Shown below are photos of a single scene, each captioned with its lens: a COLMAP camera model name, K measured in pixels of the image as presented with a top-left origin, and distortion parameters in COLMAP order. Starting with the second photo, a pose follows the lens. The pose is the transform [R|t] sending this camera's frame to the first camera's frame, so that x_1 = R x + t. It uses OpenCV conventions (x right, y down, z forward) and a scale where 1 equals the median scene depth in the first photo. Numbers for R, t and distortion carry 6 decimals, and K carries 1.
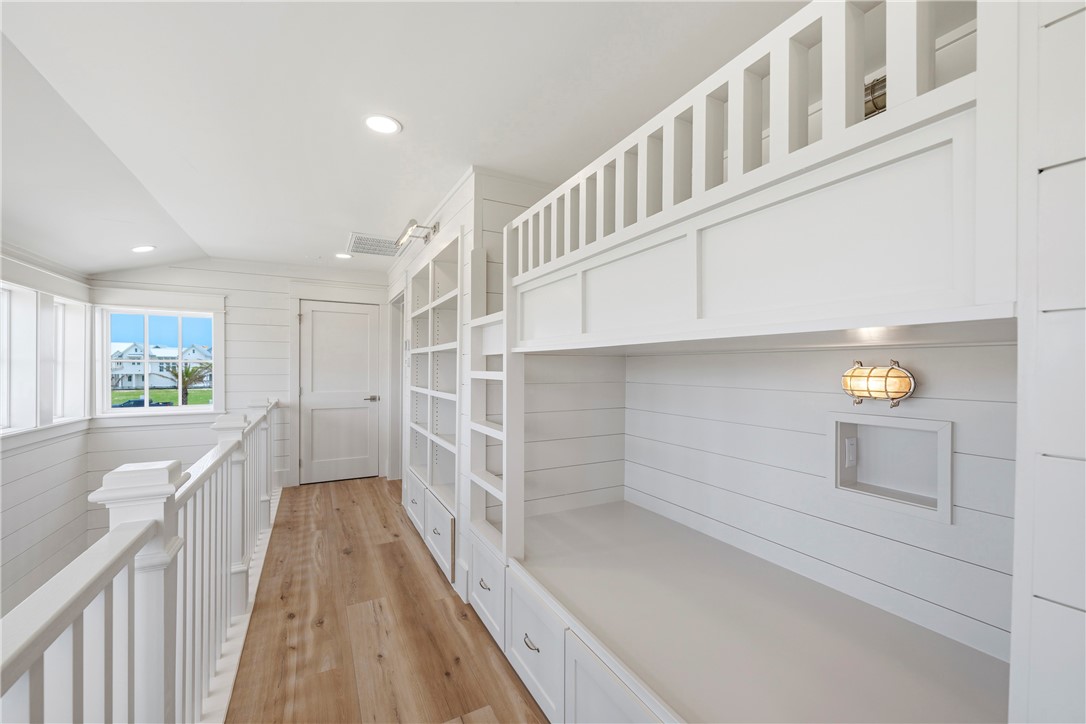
lens RADIAL K [[428.1, 0, 543.8], [0, 428.1, 369.1], [0, 0, 1]] dist [0.001313, 0.000124]
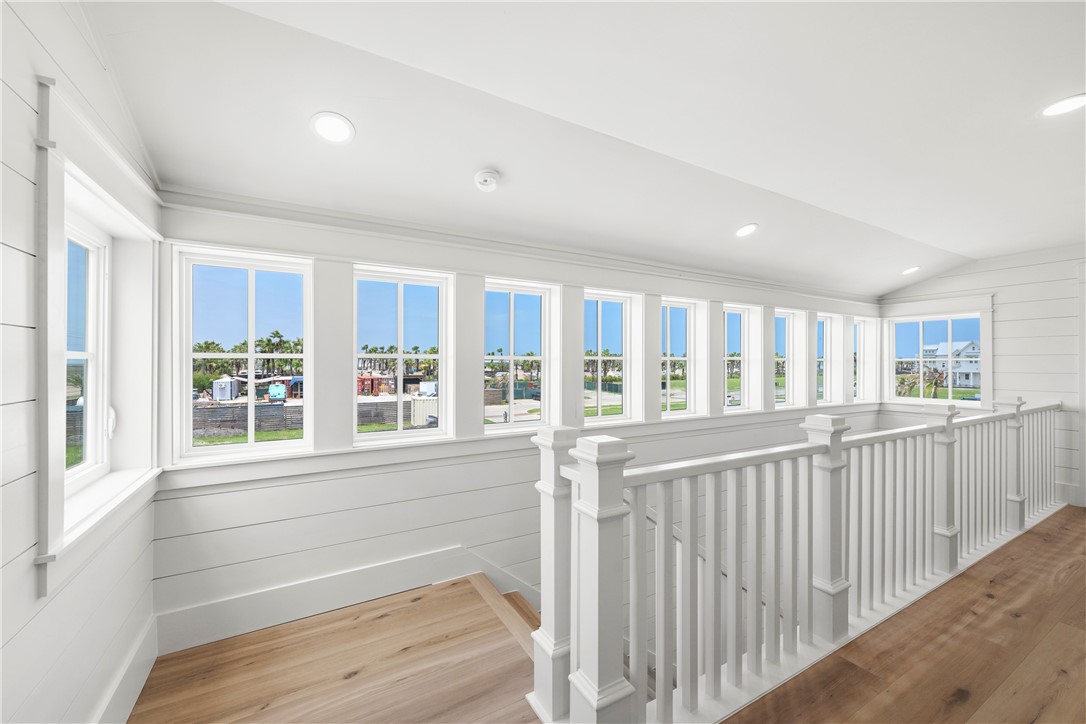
lens RADIAL K [[428.1, 0, 547.5], [0, 428.1, 363.0], [0, 0, 1]] dist [0.001313, 0.000124]
pose [[0.019685, -0.005670, -0.999790, 0.338538], [-0.004415, 0.999974, -0.005758, 0.002563], [0.999796, 0.004528, 0.019659, -0.096074]]
